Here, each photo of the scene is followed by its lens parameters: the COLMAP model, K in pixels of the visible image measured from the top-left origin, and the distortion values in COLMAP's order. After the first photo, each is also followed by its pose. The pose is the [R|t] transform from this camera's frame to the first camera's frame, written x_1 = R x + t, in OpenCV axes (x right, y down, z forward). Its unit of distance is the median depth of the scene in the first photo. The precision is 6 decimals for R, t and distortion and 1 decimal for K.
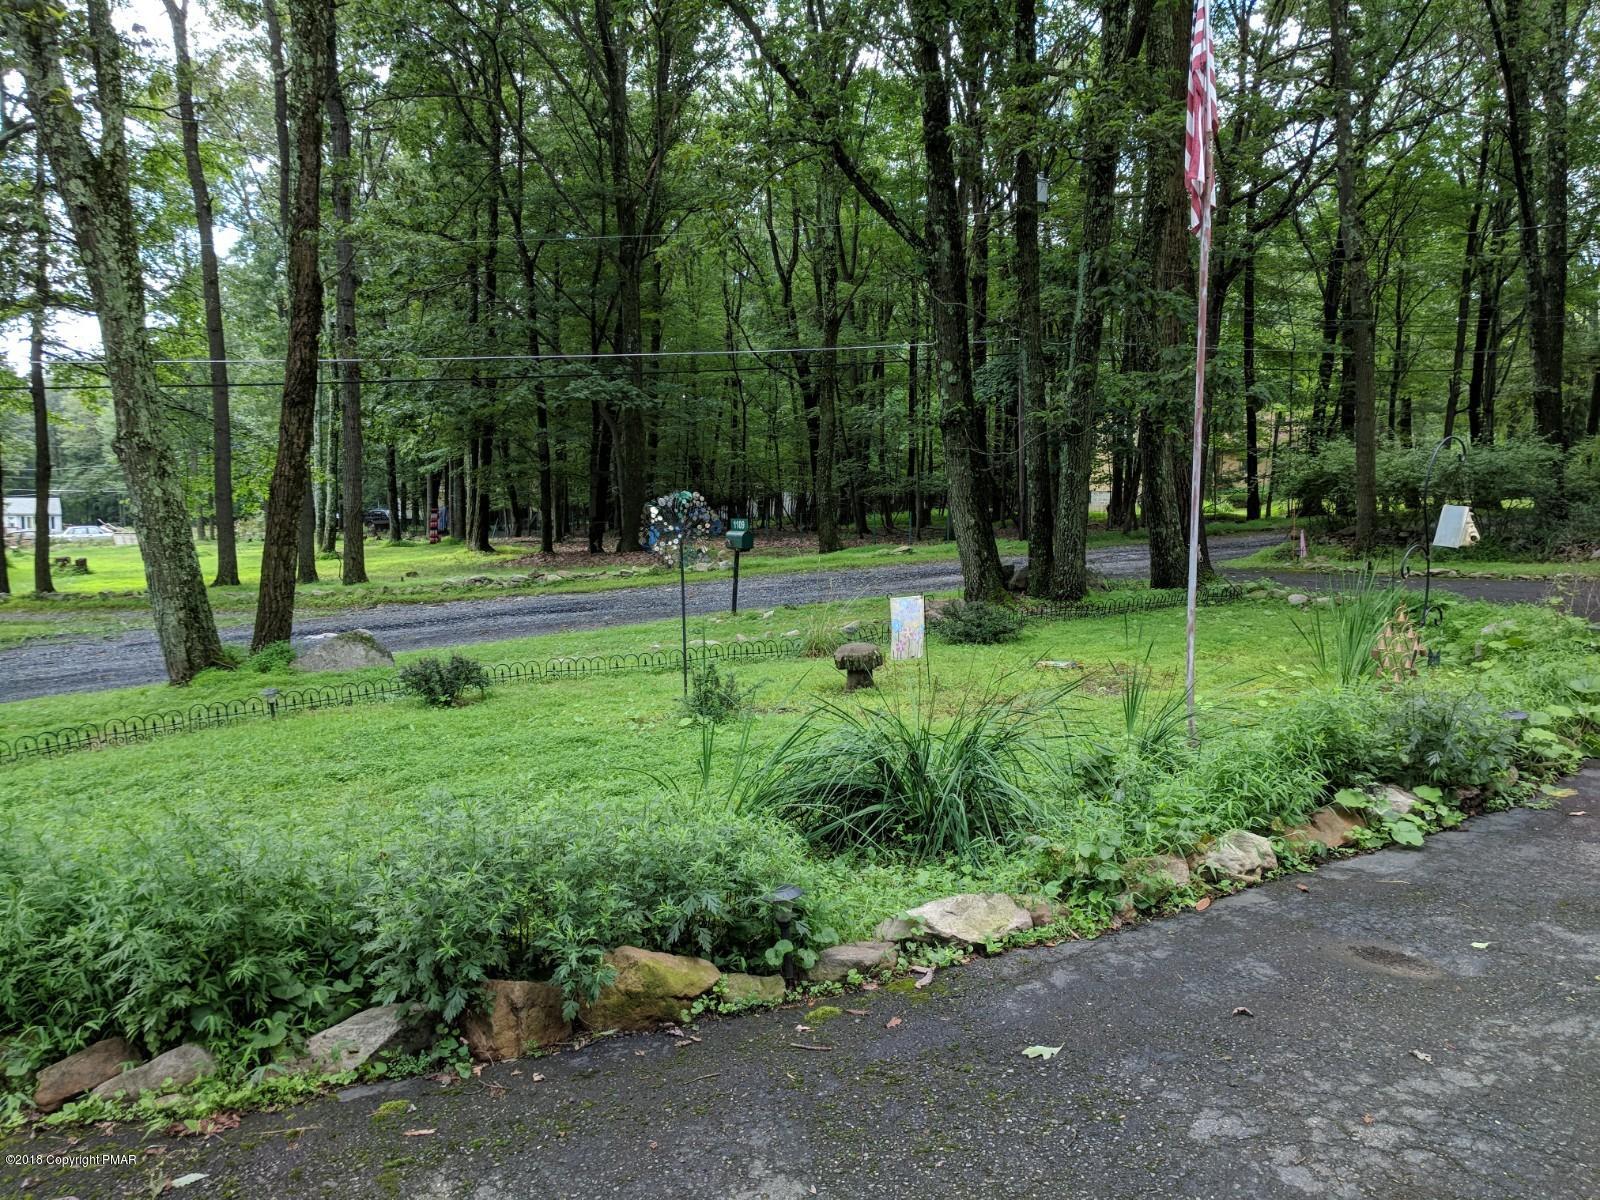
lens RADIAL K [[1191.2, 0, 809.0], [0, 1191.2, 598.8], [0, 0, 1]] dist [0.011464, -0.004827]
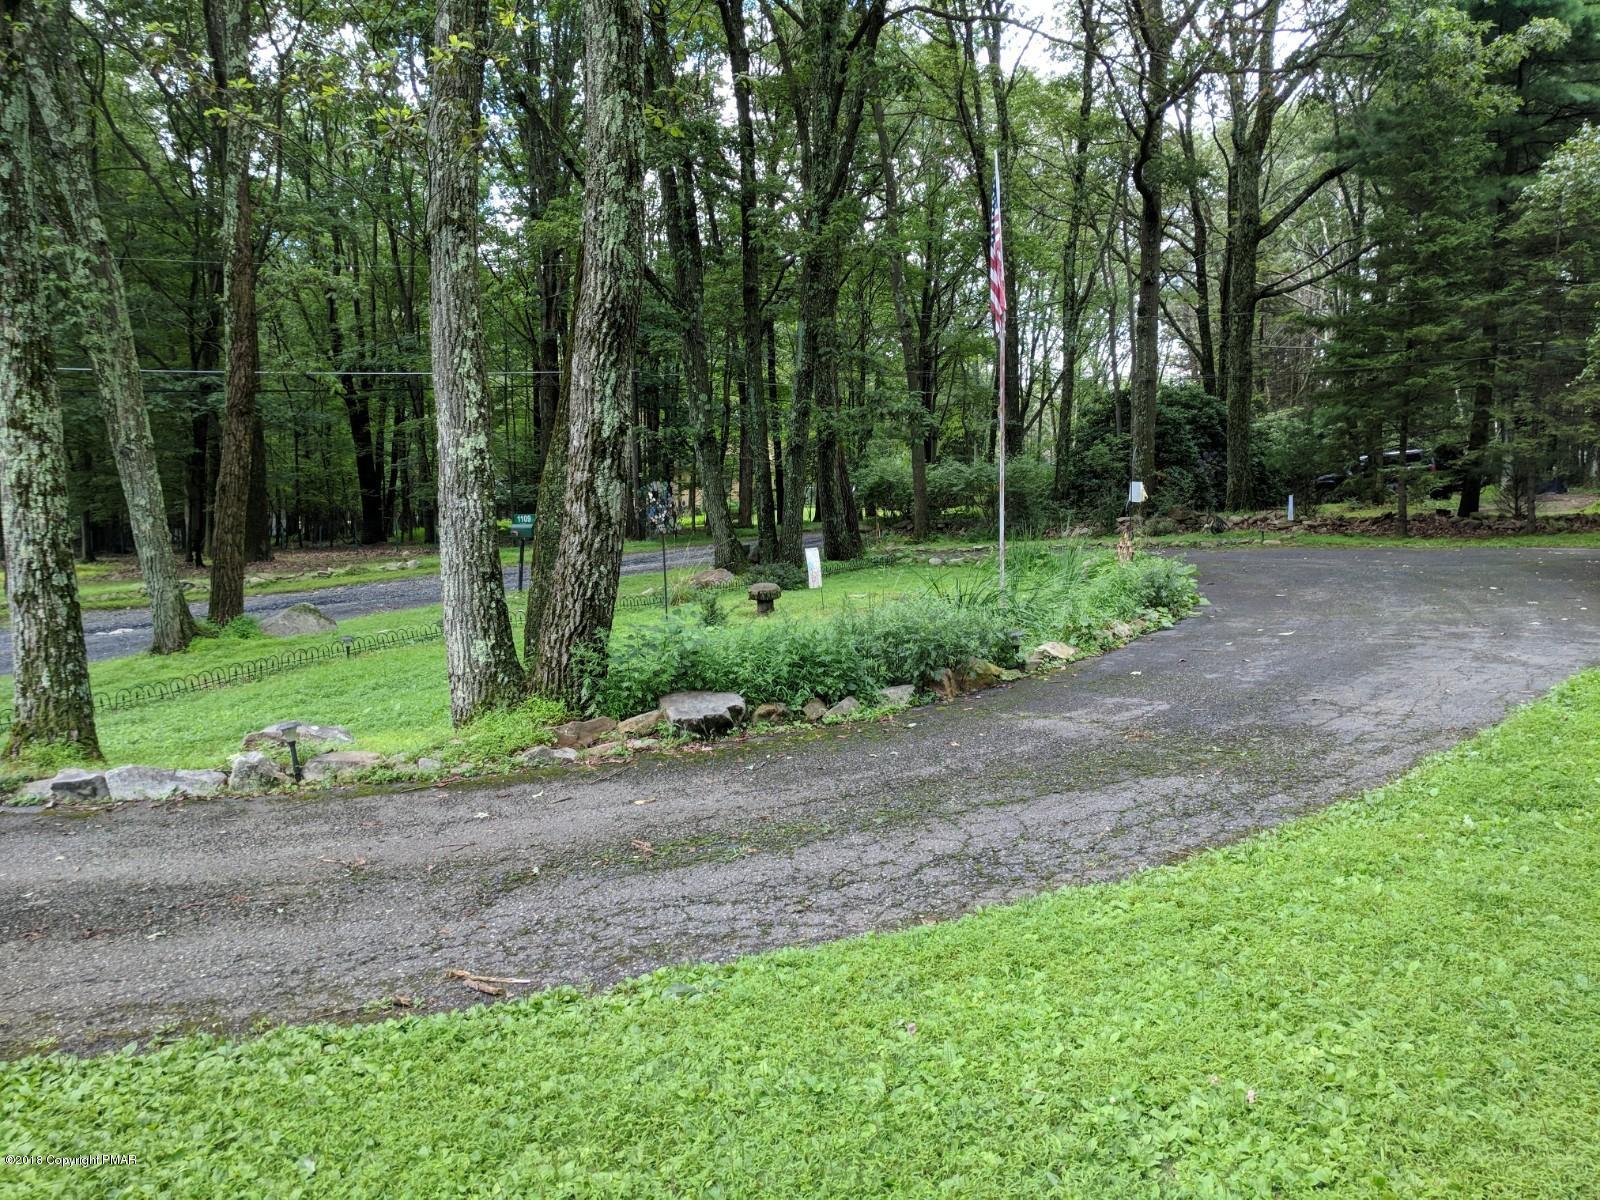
lens RADIAL K [[1191.2, 0, 809.0], [0, 1191.2, 598.8], [0, 0, 1]] dist [0.011464, -0.004827]
pose [[0.896220, -0.043232, 0.441499, -0.523363], [0.050547, 0.998710, -0.004813, 0.061342], [-0.440721, 0.026630, 0.897249, -0.346032]]
